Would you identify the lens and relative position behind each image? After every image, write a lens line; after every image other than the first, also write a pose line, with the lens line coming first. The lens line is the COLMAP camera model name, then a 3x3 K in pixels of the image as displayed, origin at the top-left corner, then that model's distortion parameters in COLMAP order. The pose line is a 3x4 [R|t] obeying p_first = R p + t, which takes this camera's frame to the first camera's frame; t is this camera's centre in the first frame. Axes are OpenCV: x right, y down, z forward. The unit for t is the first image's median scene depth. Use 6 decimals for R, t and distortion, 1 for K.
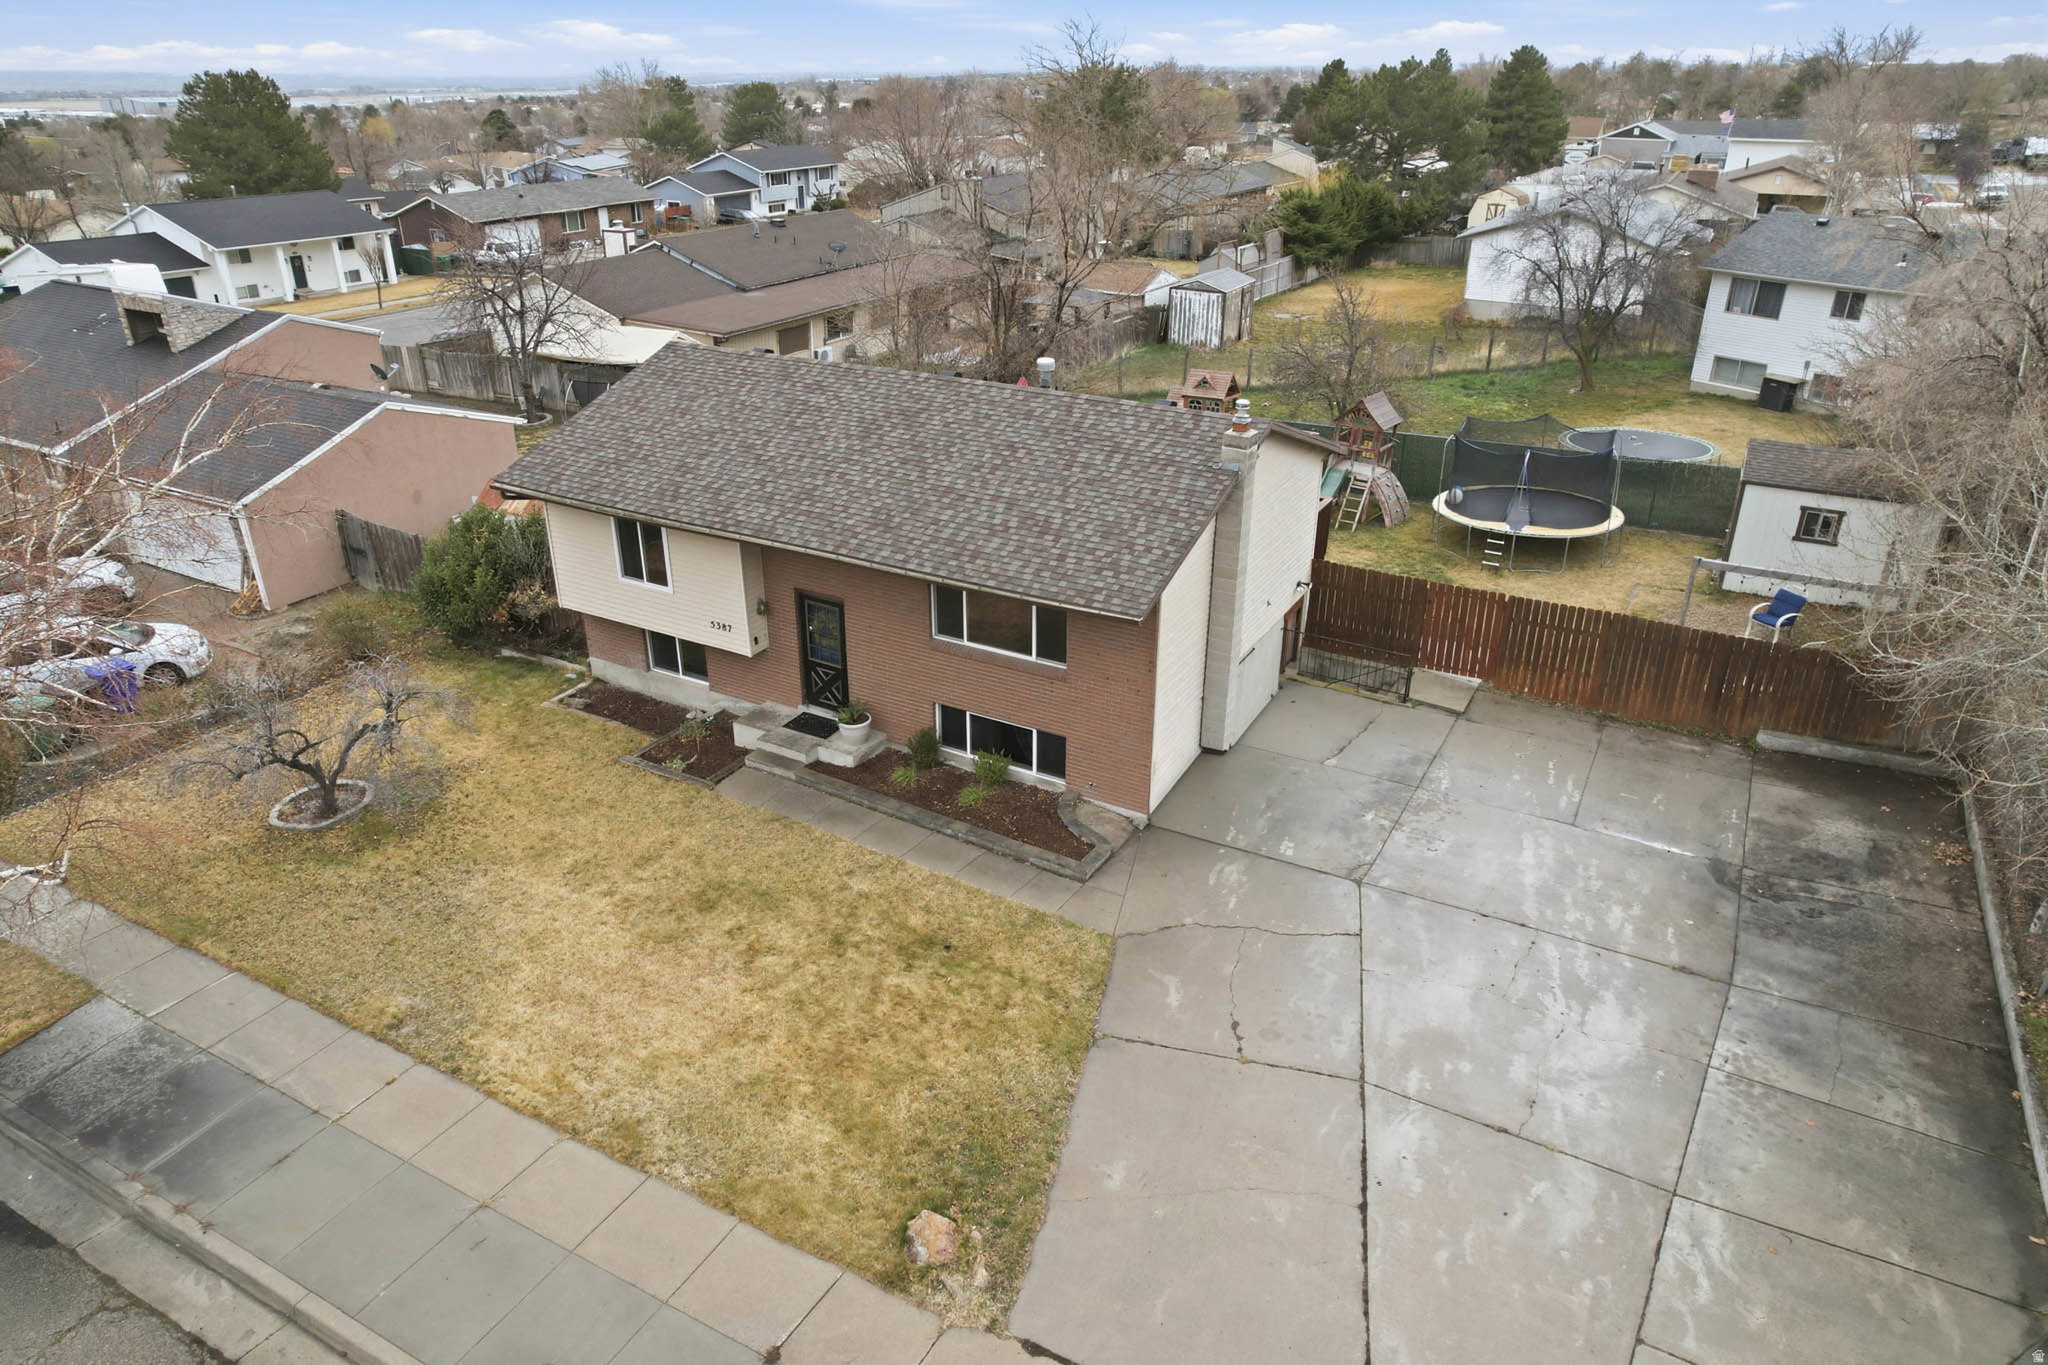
lens RADIAL K [[1315.0, 0, 1024.0], [0, 1315.0, 682.5], [0, 0, 1]] dist [-0.081155, 0.075545]
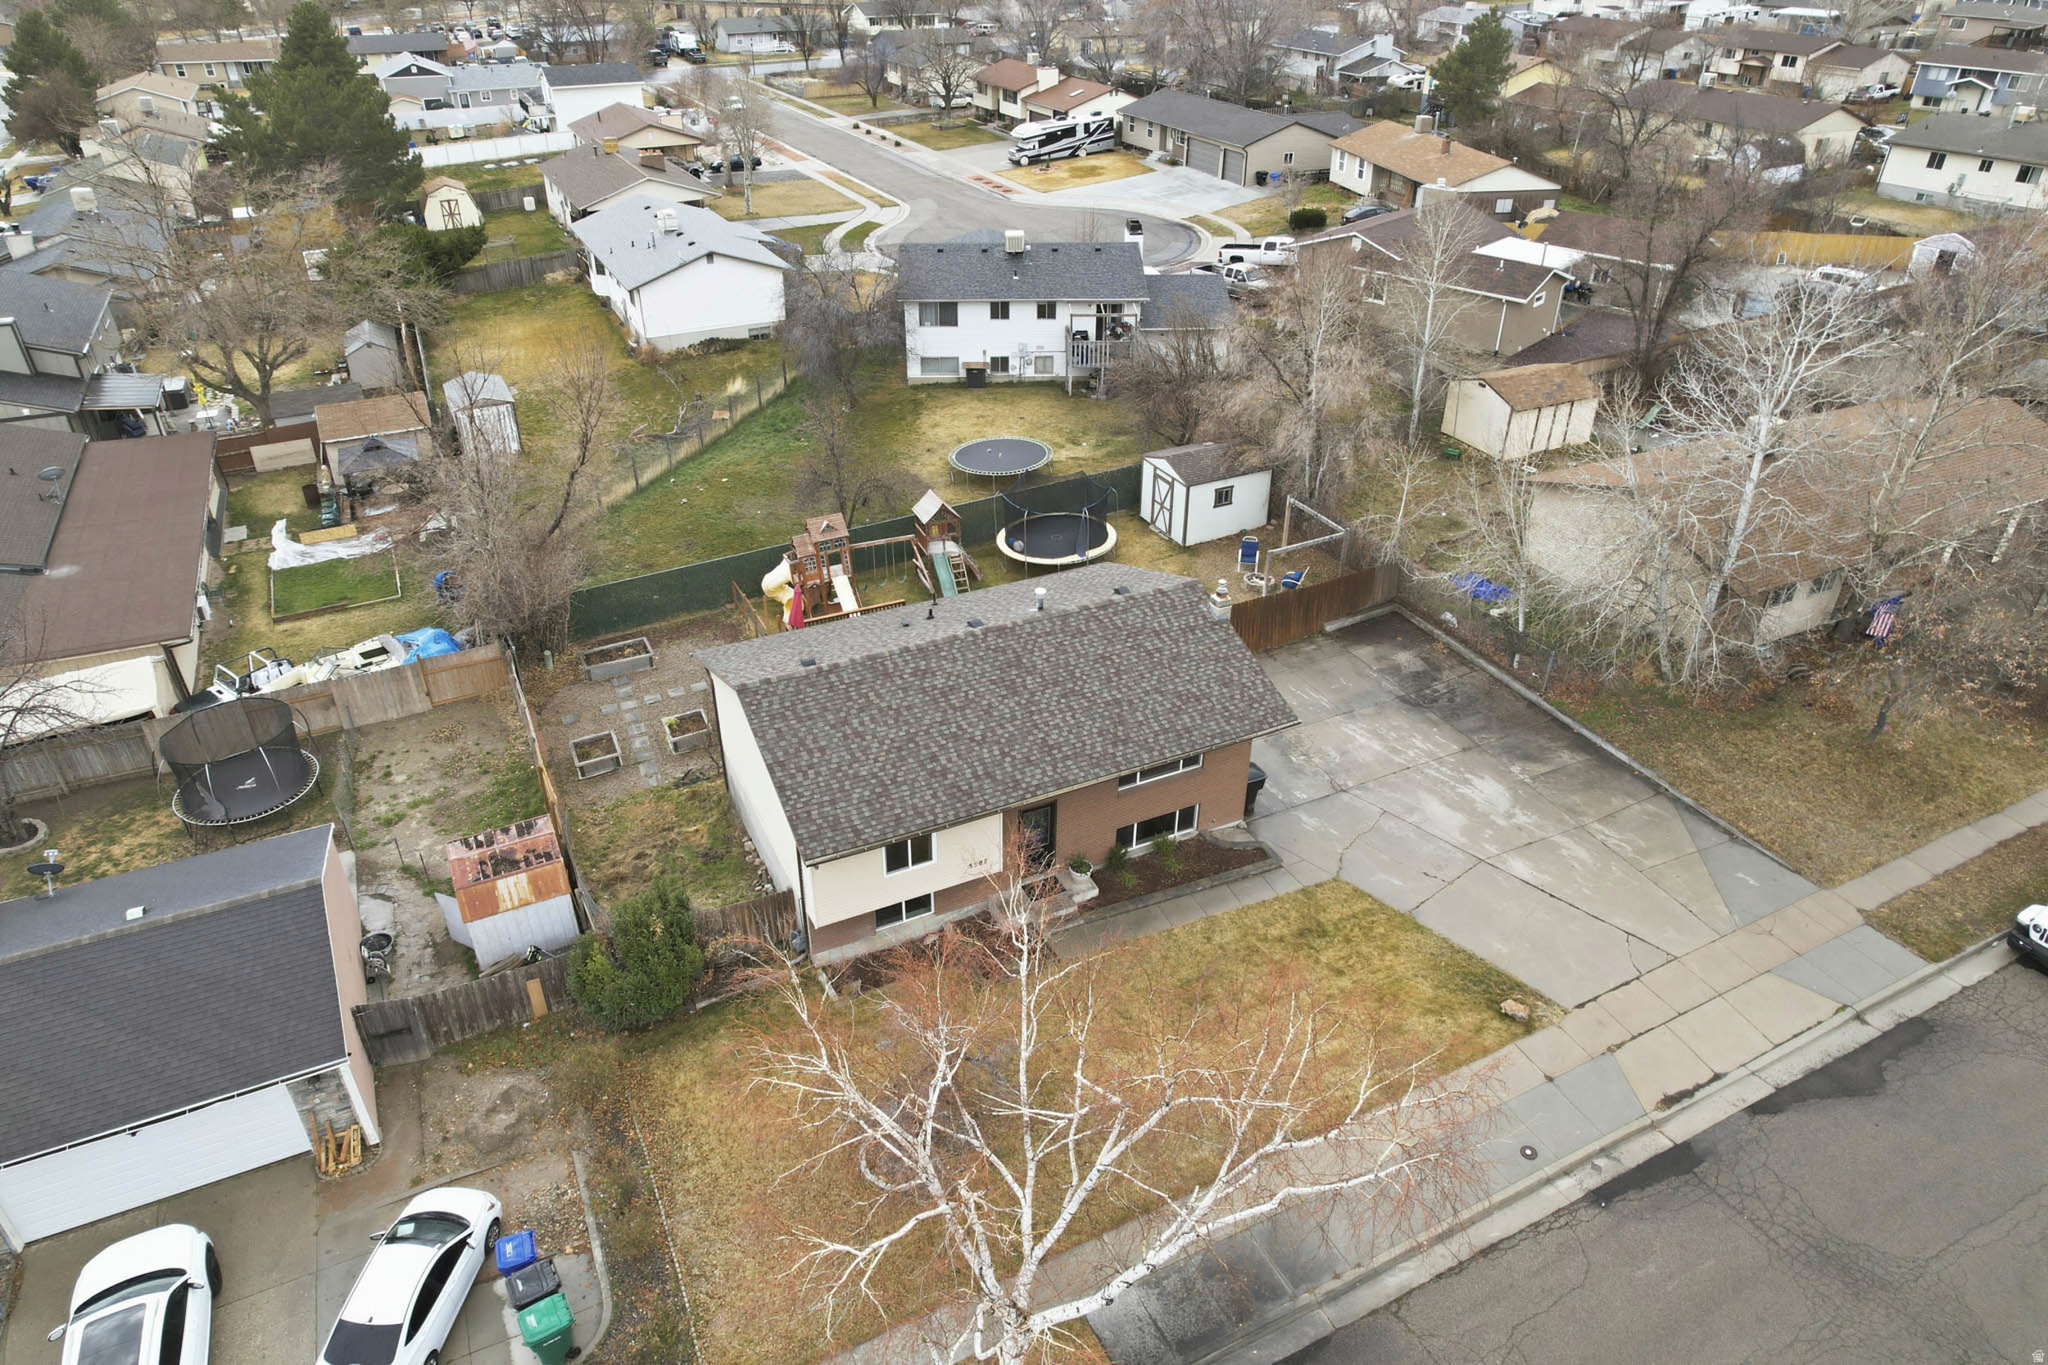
lens RADIAL K [[1322.1, 0, 1026.3], [0, 1322.1, 669.0], [0, 0, 1]] dist [-0.042646, 0.001316]
pose [[0.568106, -0.423273, 0.705759, -1.105170], [0.352997, 0.900024, 0.255635, -0.567624], [-0.743403, 0.103903, 0.660723, 0.043088]]
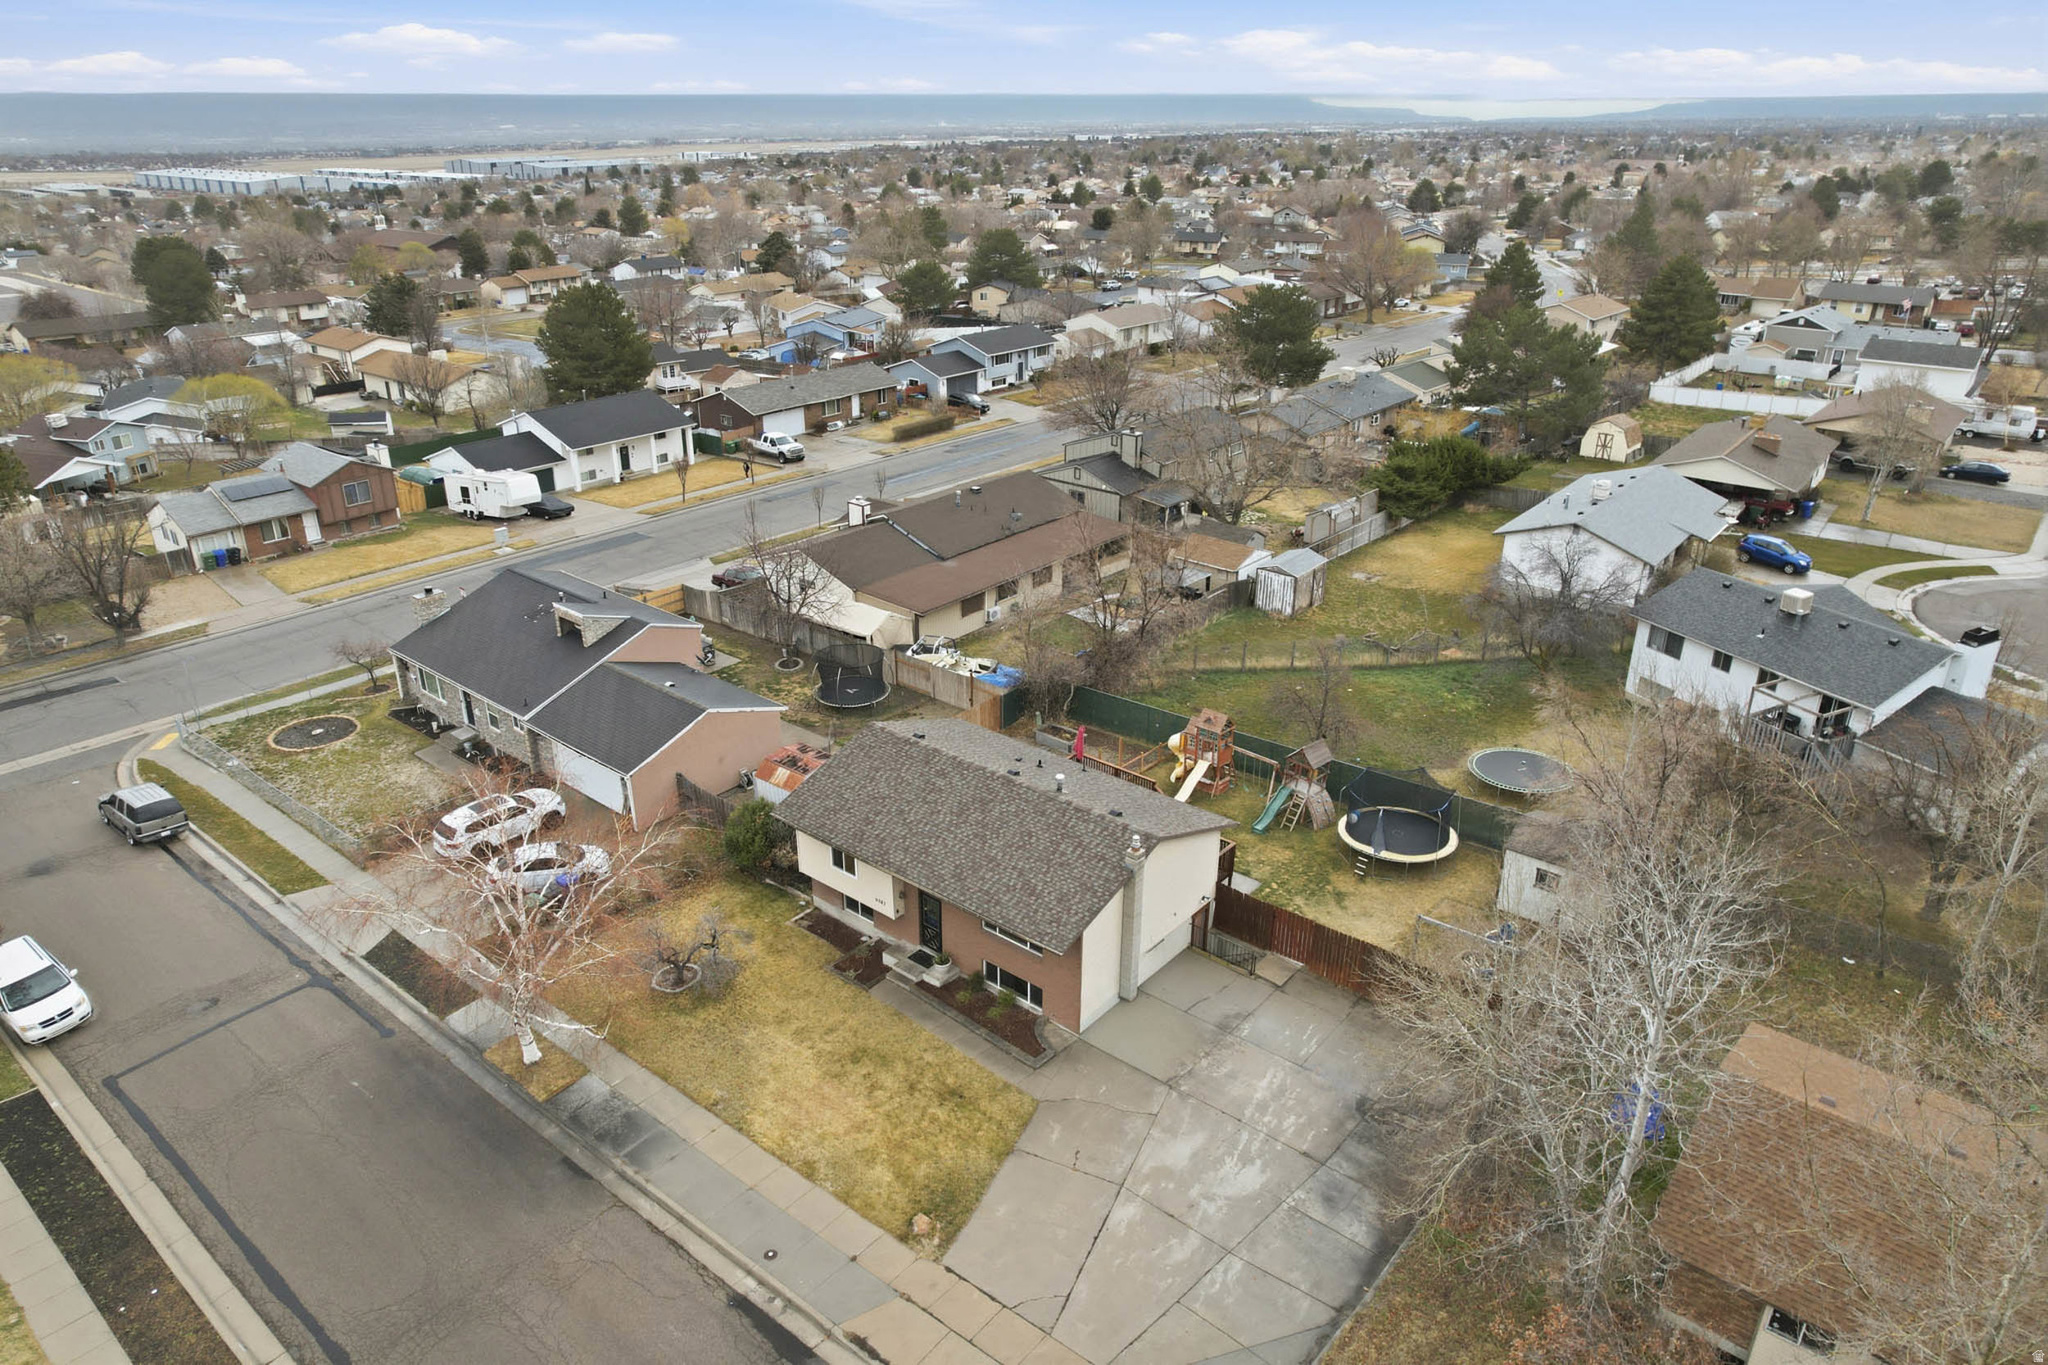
lens RADIAL K [[1322.1, 0, 1026.3], [0, 1322.1, 669.0], [0, 0, 1]] dist [-0.042646, 0.001316]
pose [[0.983573, 0.072004, -0.165529, 0.279388], [-0.078914, 0.996248, -0.035545, -0.338205], [0.162348, 0.048023, 0.985564, -0.903289]]
